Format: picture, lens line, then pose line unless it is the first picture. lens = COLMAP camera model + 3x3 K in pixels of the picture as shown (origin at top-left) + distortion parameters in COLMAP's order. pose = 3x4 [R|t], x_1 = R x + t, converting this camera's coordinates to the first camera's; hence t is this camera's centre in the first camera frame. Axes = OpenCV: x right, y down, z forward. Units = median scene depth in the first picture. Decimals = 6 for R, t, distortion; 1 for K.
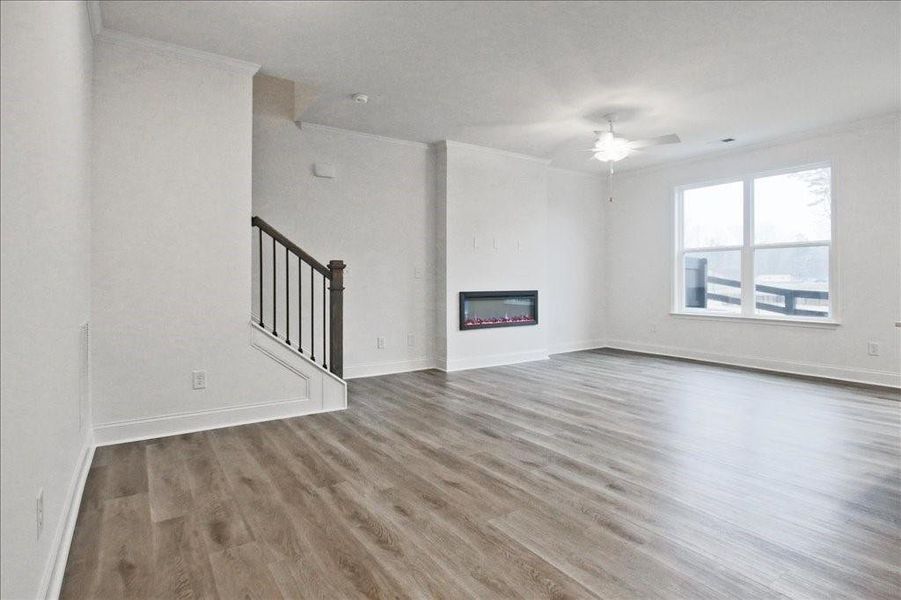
lens RADIAL K [[478.0, 0, 444.6], [0, 478.0, 277.8], [0, 0, 1]] dist [-0.001835, 0.000500]
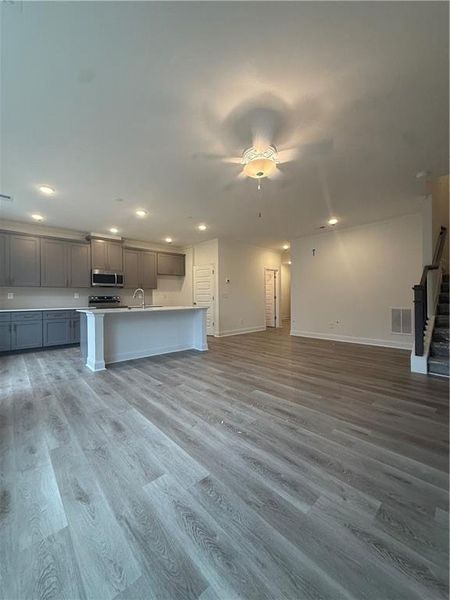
lens RADIAL K [[238.1, 0, 223.7], [0, 238.1, 299.1], [0, 0, 1]] dist [-0.000098, -0.000111]
pose [[-0.987821, 0.013563, -0.154999, 0.473583], [0.013751, 0.999905, -0.000137, 0.004920], [0.154983, -0.002266, -0.987915, 1.391925]]
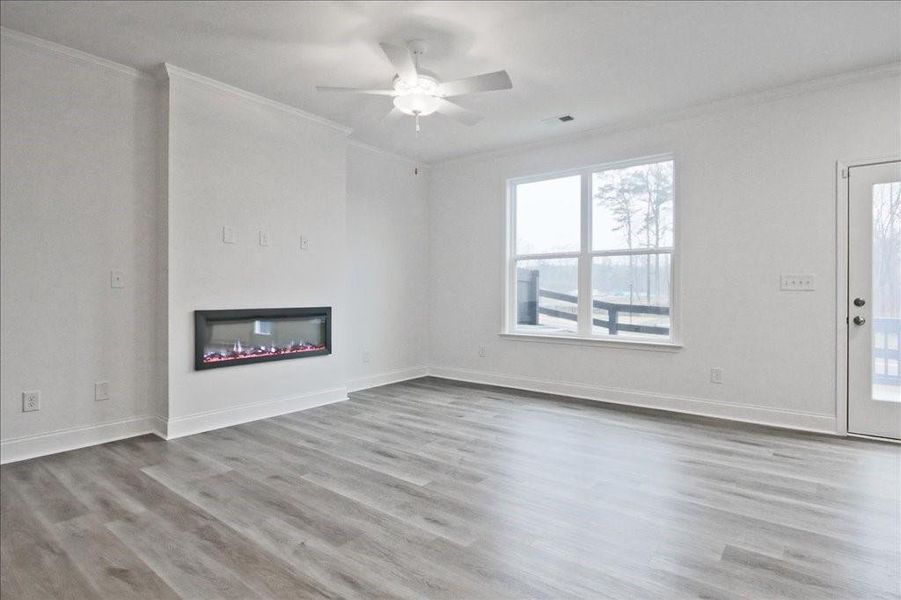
lens RADIAL K [[476.3, 0, 446.4], [0, 476.3, 290.6], [0, 0, 1]] dist [-0.022998, 0.000306]
pose [[0.949742, 0.006604, 0.312966, 0.173832], [-0.006769, 0.999977, -0.000562, 0.001647], [-0.312962, -0.001585, 0.949764, 0.343465]]
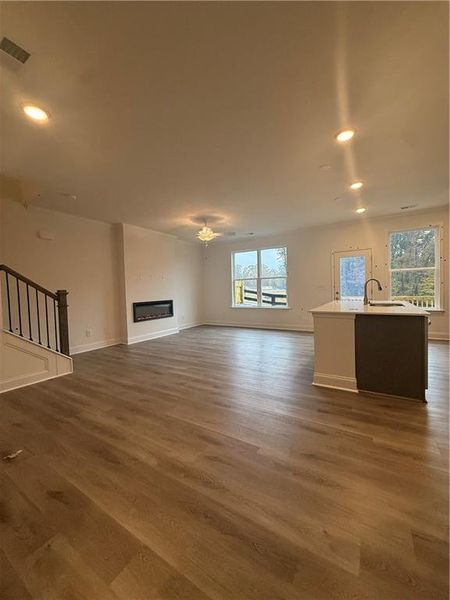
lens RADIAL K [[238.1, 0, 223.7], [0, 238.1, 299.1], [0, 0, 1]] dist [-0.000098, -0.000111]
pose [[0.910233, -0.041324, 0.412028, -0.035871], [0.025799, 0.998734, 0.043172, -0.019584], [-0.413291, -0.028667, 0.910148, -0.031639]]
